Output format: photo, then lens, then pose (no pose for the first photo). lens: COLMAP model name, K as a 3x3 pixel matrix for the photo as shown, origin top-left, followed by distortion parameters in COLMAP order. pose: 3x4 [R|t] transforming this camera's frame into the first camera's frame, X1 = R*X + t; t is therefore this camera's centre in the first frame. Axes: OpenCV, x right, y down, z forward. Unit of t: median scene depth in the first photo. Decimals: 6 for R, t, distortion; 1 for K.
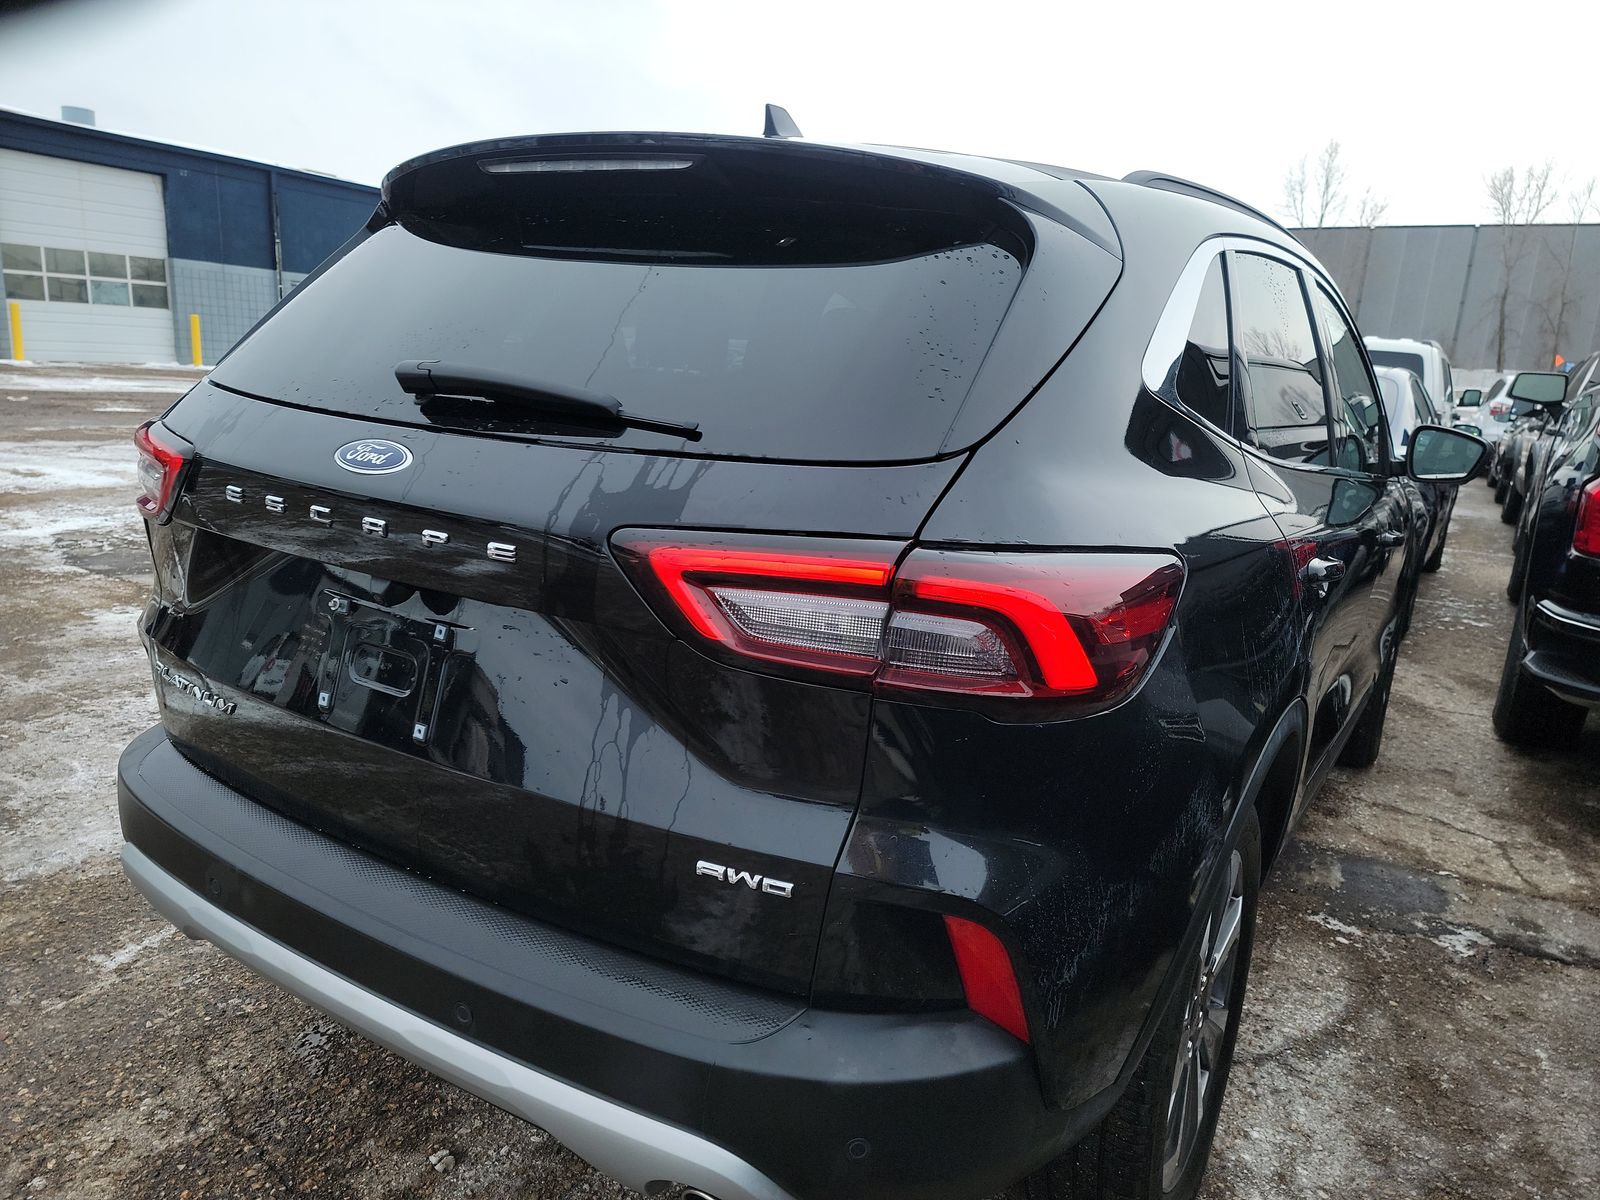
lens RADIAL K [[1090.3, 0, 799.7], [0, 1090.3, 591.5], [0, 0, 1]] dist [0.088275, -0.071915]
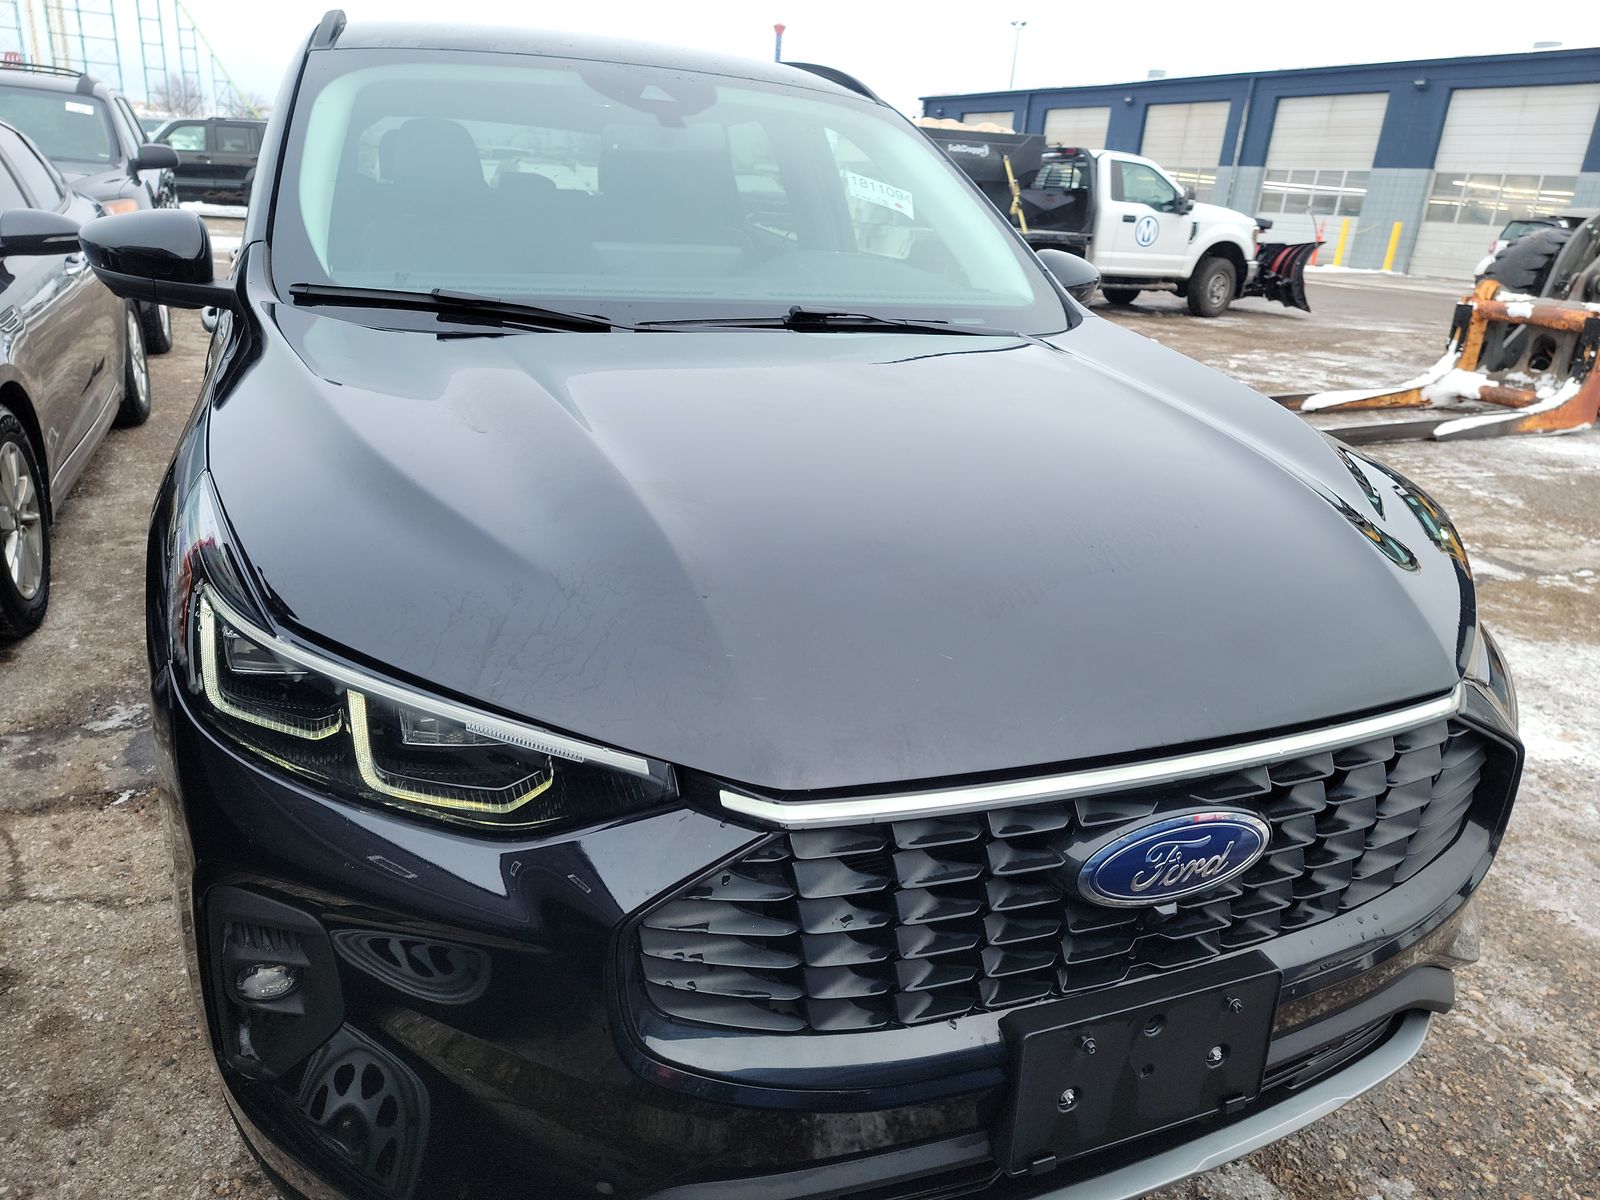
lens RADIAL K [[1090.3, 0, 799.7], [0, 1090.3, 591.5], [0, 0, 1]] dist [0.088275, -0.071915]
pose [[-0.562018, 0.194708, -0.803881, 0.993358], [-0.274274, 0.873037, 0.403212, -0.339739], [0.780327, 0.447096, -0.437259, 1.795267]]
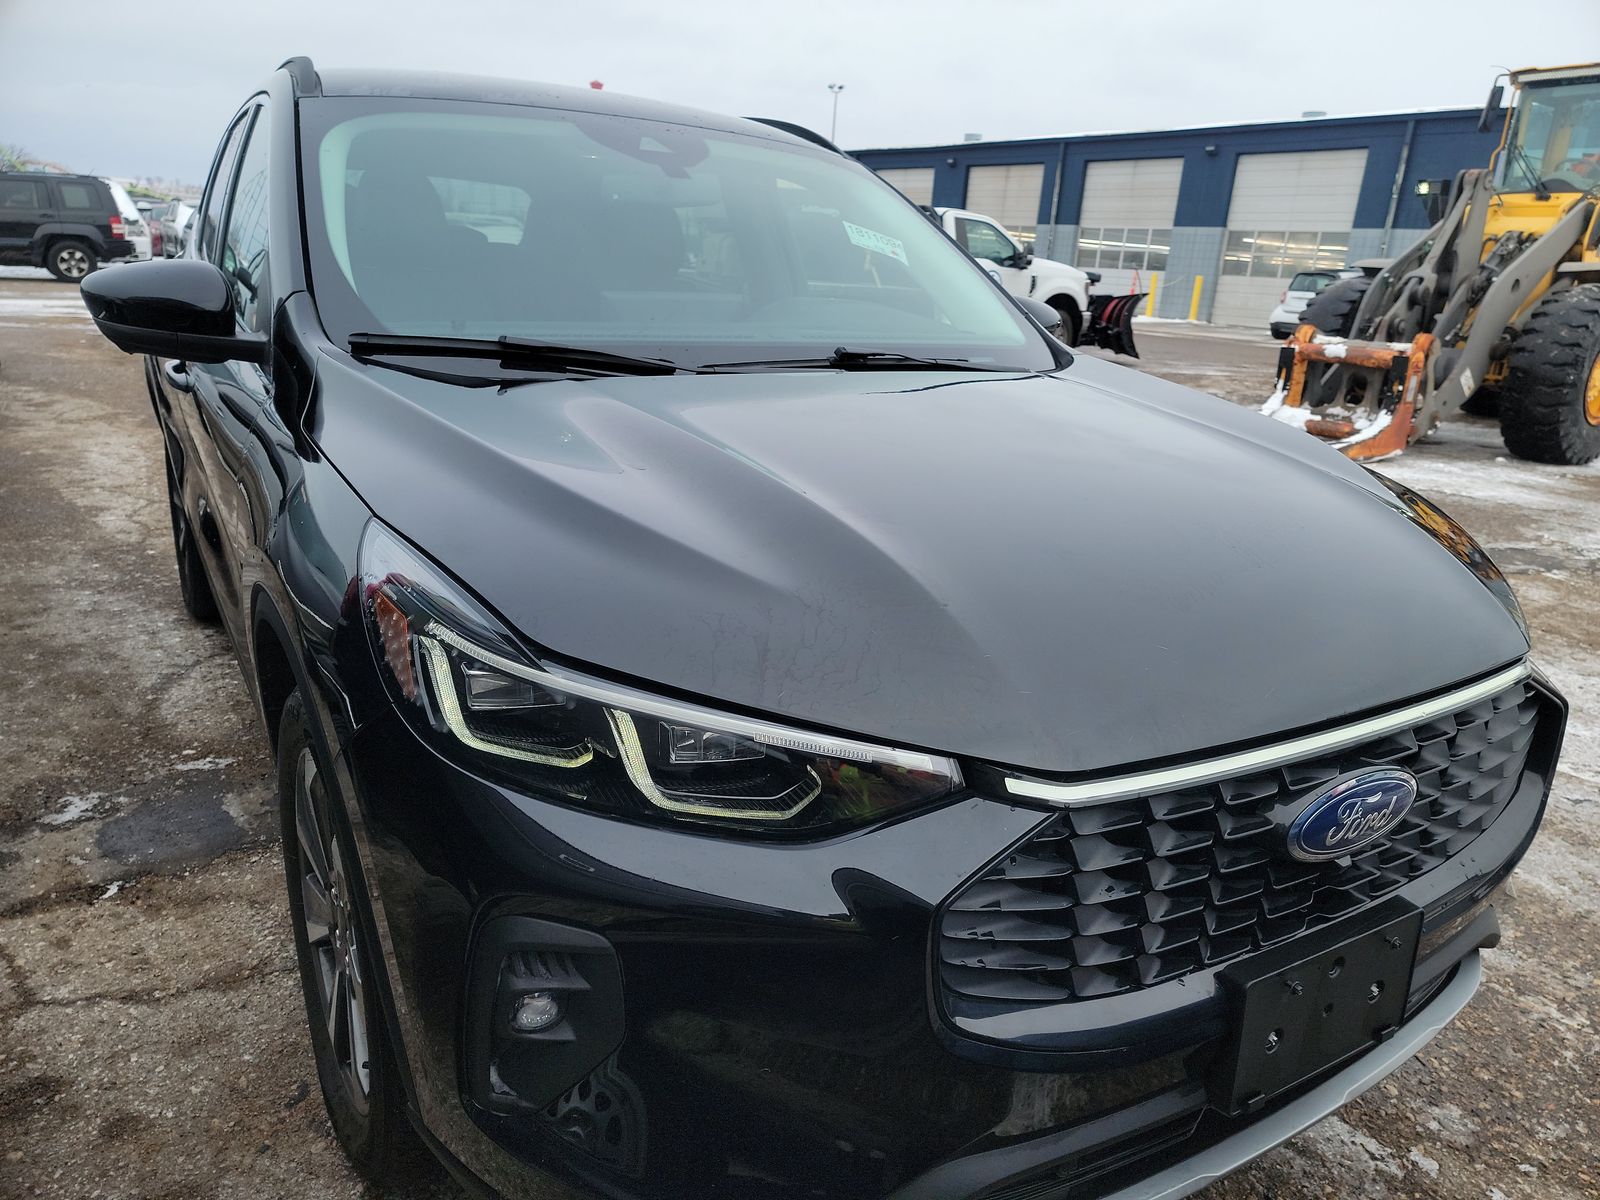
lens RADIAL K [[1092.6, 0, 817.5], [0, 1092.6, 622.9], [0, 0, 1]] dist [0.084249, -0.071002]
pose [[-0.416968, 0.206408, -0.885174, 1.083075], [-0.279674, 0.897489, 0.341023, -0.298757], [0.864823, 0.389756, -0.316497, 1.701536]]
